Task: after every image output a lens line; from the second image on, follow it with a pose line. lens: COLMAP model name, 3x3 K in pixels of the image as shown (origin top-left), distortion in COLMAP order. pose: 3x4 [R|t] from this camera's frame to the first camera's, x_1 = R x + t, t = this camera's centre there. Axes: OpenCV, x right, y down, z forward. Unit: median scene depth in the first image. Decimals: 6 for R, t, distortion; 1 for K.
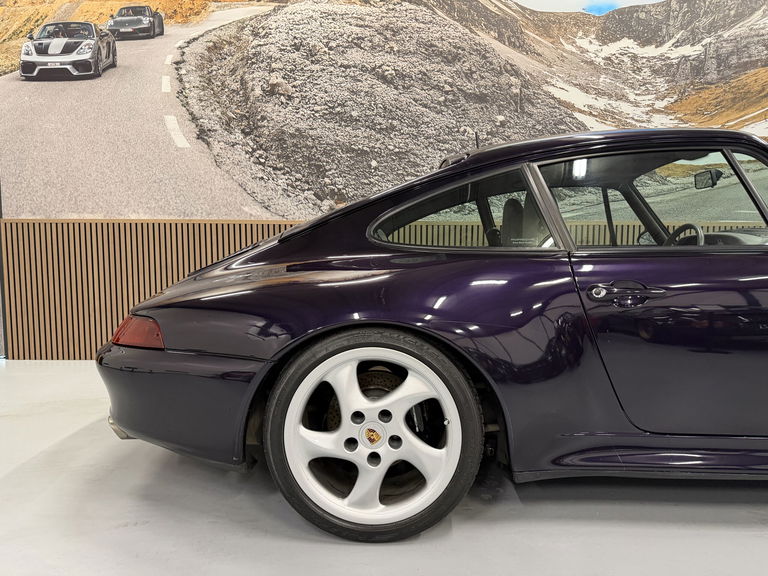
lens RADIAL K [[557.0, 0, 384.0], [0, 557.0, 288.0], [0, 0, 1]] dist [0.055832, -0.075264]
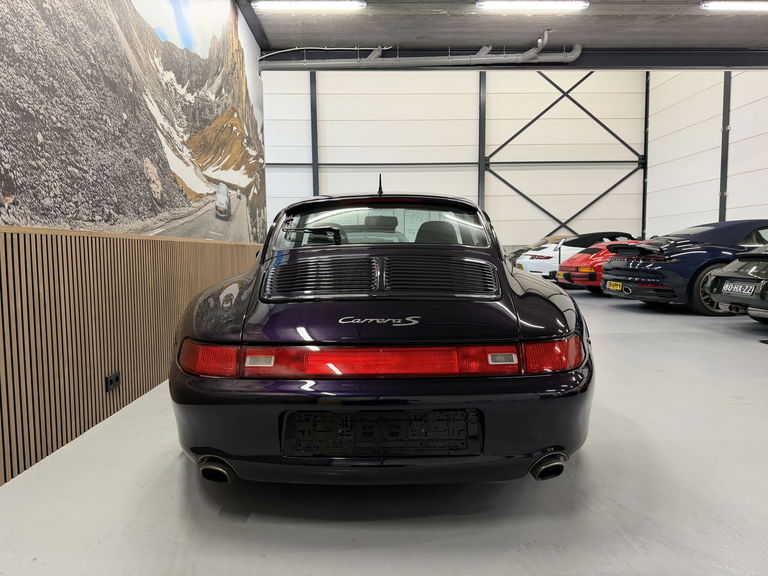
lens RADIAL K [[546.2, 0, 384.0], [0, 546.2, 288.0], [0, 0, 1]] dist [0.061575, -0.073814]
pose [[-0.044174, -0.068612, 0.996665, -0.671262], [0.093901, 0.992937, 0.072517, -0.062666], [-0.994601, 0.096791, -0.037420, 0.652437]]
